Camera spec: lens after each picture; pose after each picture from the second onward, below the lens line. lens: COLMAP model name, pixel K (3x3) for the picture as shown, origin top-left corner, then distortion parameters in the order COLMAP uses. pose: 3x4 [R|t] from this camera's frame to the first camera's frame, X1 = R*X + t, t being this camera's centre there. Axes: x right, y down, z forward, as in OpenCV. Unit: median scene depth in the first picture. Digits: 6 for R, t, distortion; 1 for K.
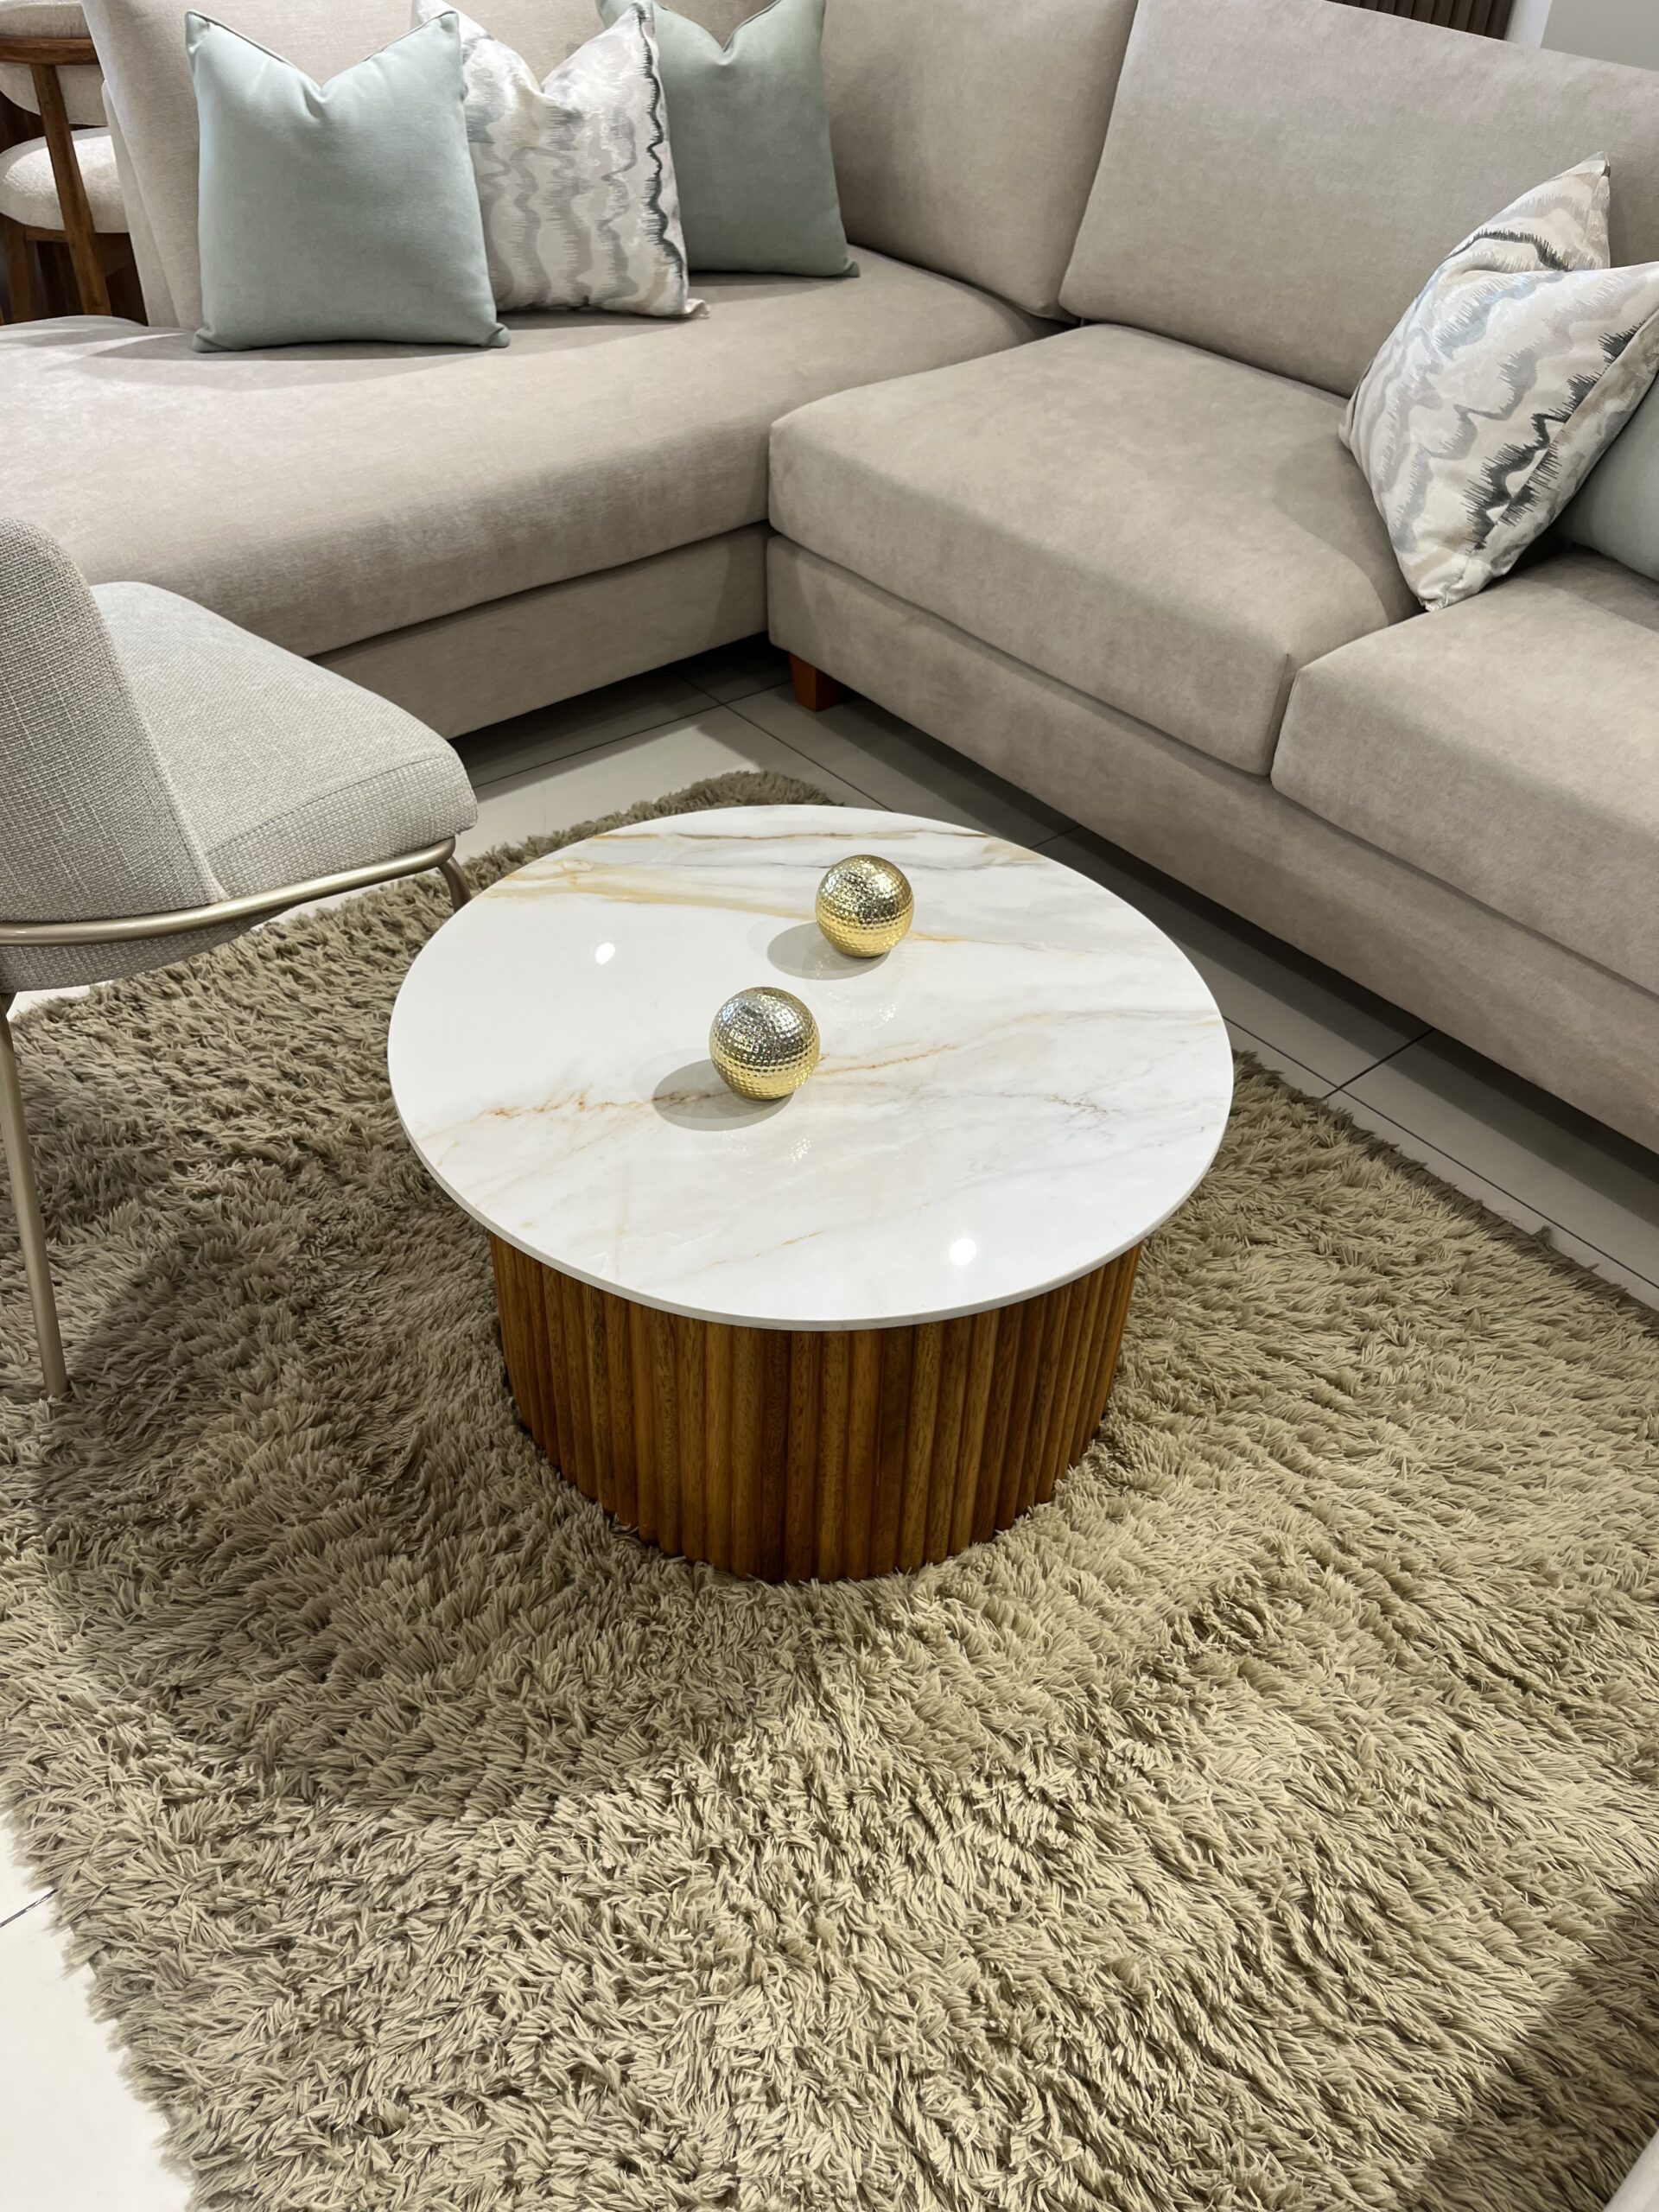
lens RADIAL K [[1681.0, 0, 826.4], [0, 1681.0, 1109.7], [0, 0, 1]] dist [0.053886, -0.079424]
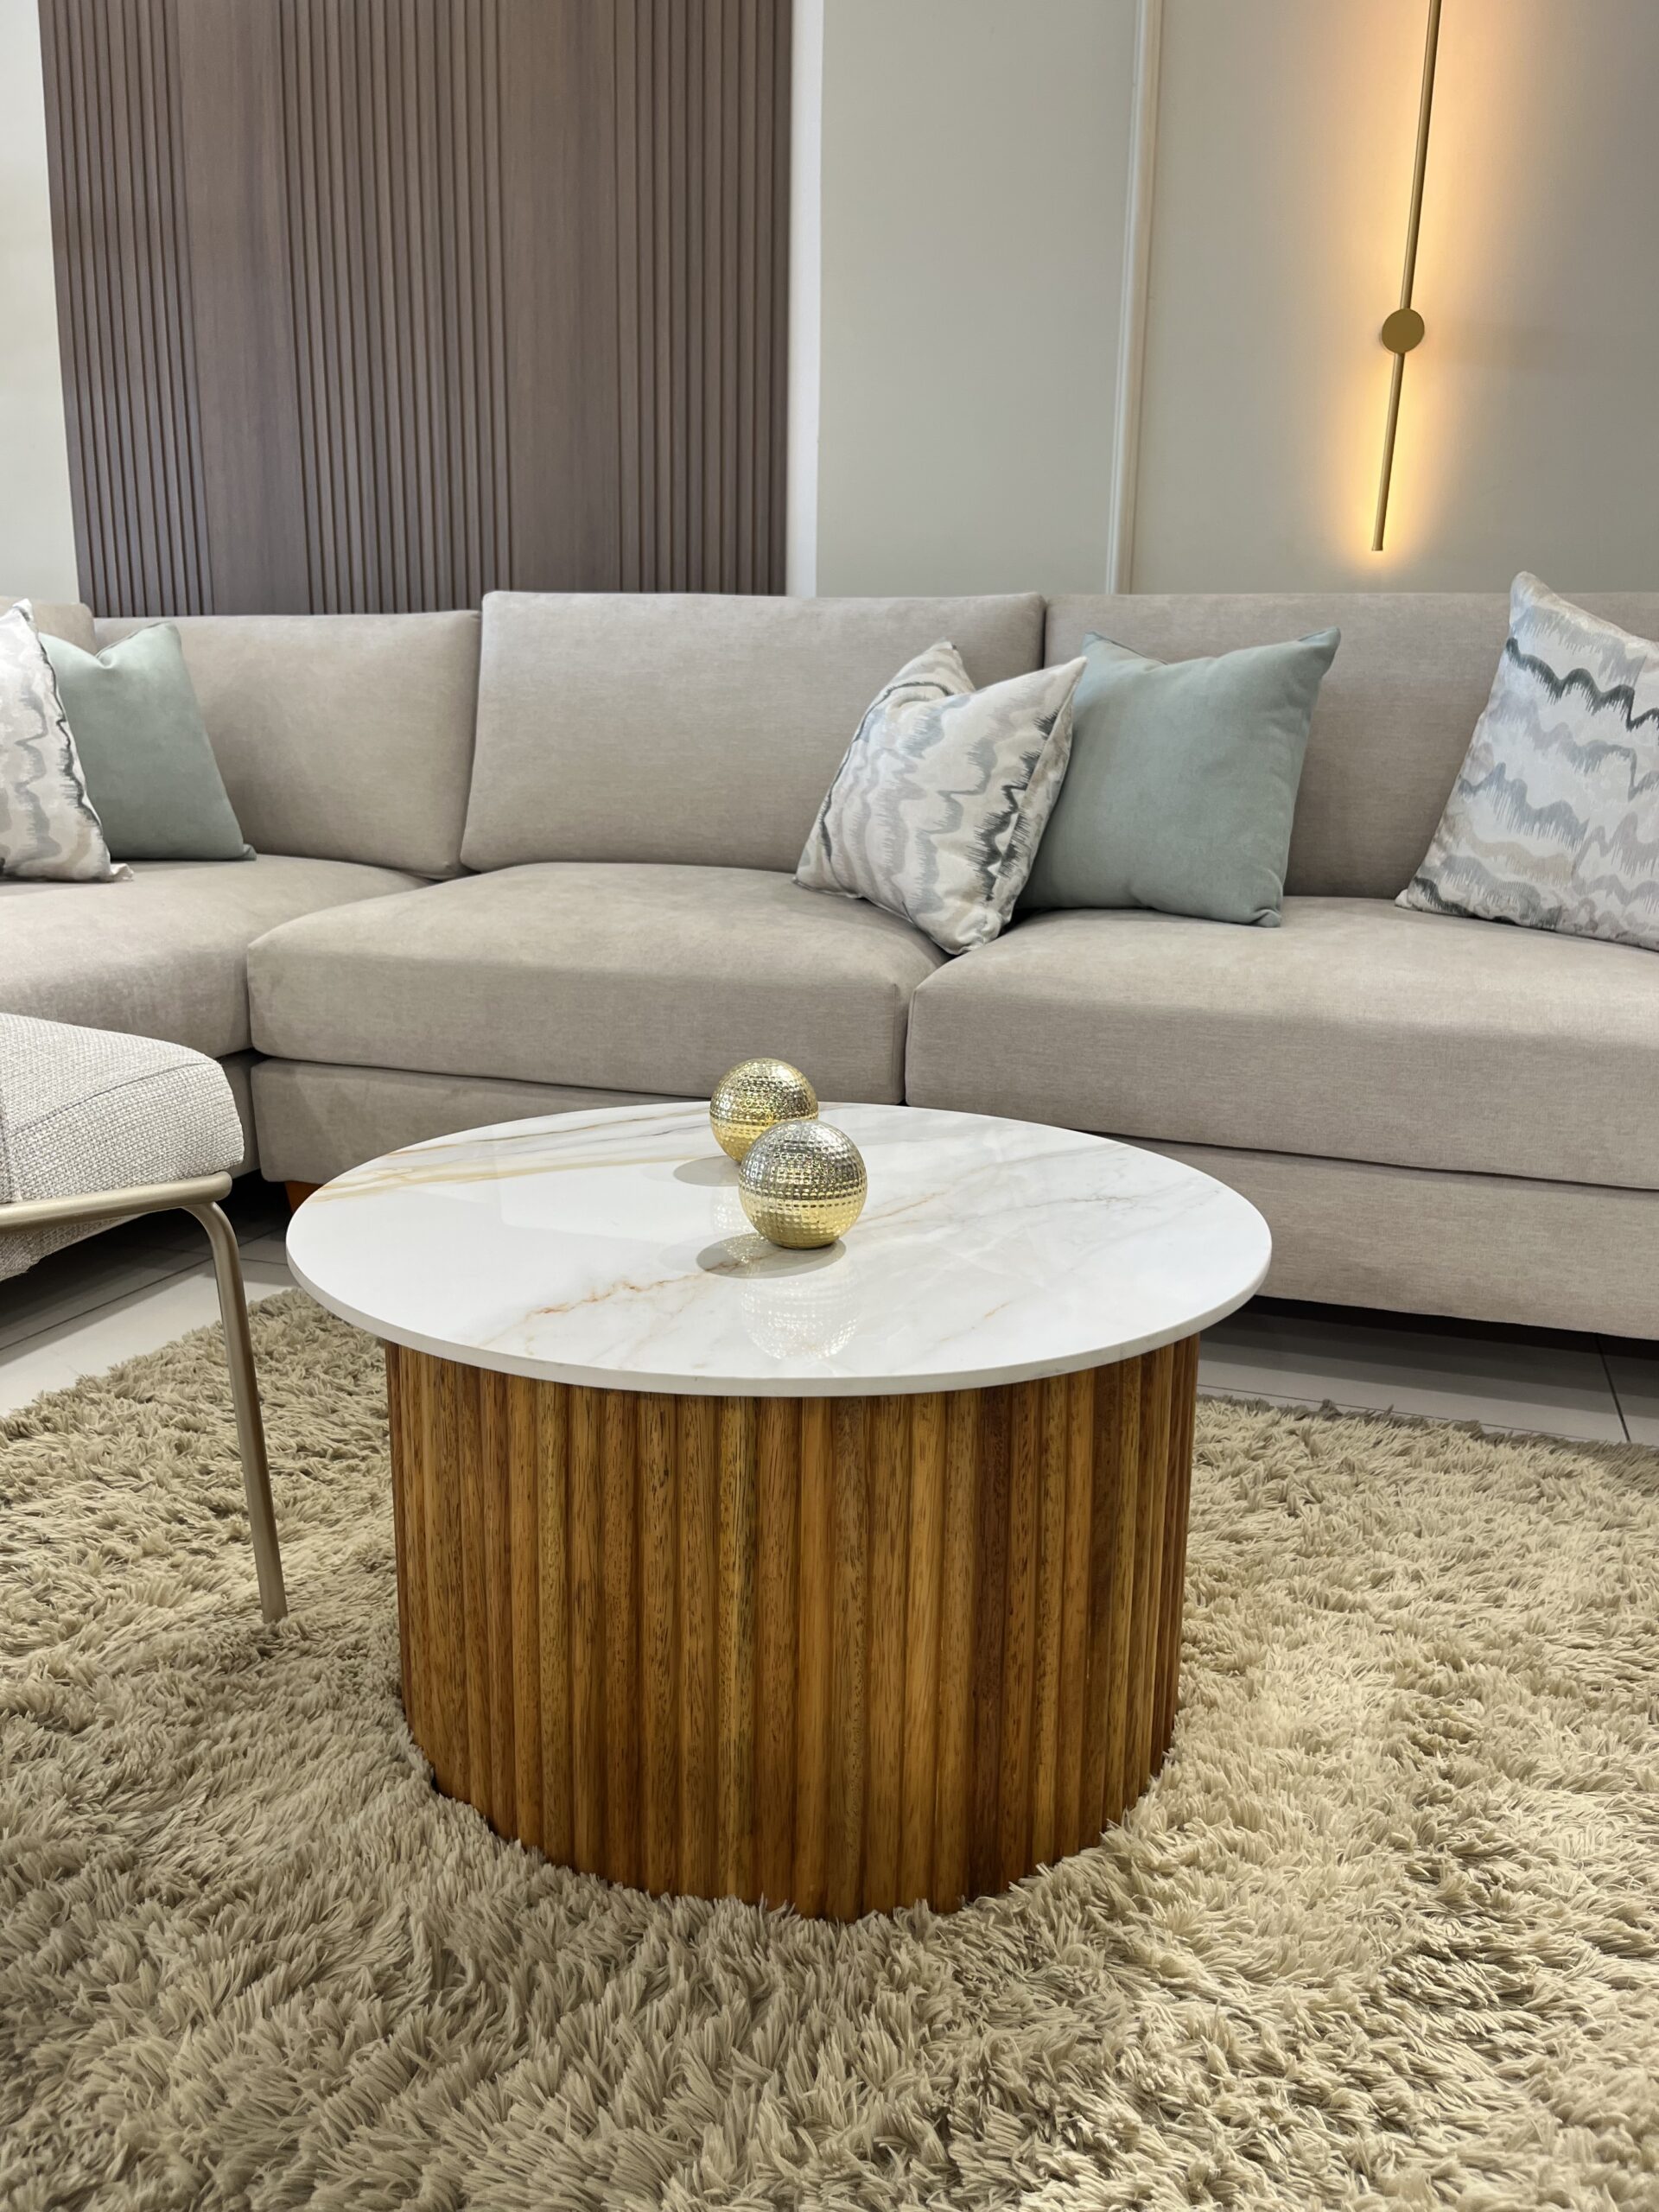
lens RADIAL K [[1681.0, 0, 817.1], [0, 1681.0, 1109.5], [0, 0, 1]] dist [0.053886, -0.079424]
pose [[0.851509, -0.137805, 0.505908, -0.325283], [0.352310, 0.864963, -0.357375, 0.167675], [-0.388344, 0.482544, 0.785073, 0.210944]]
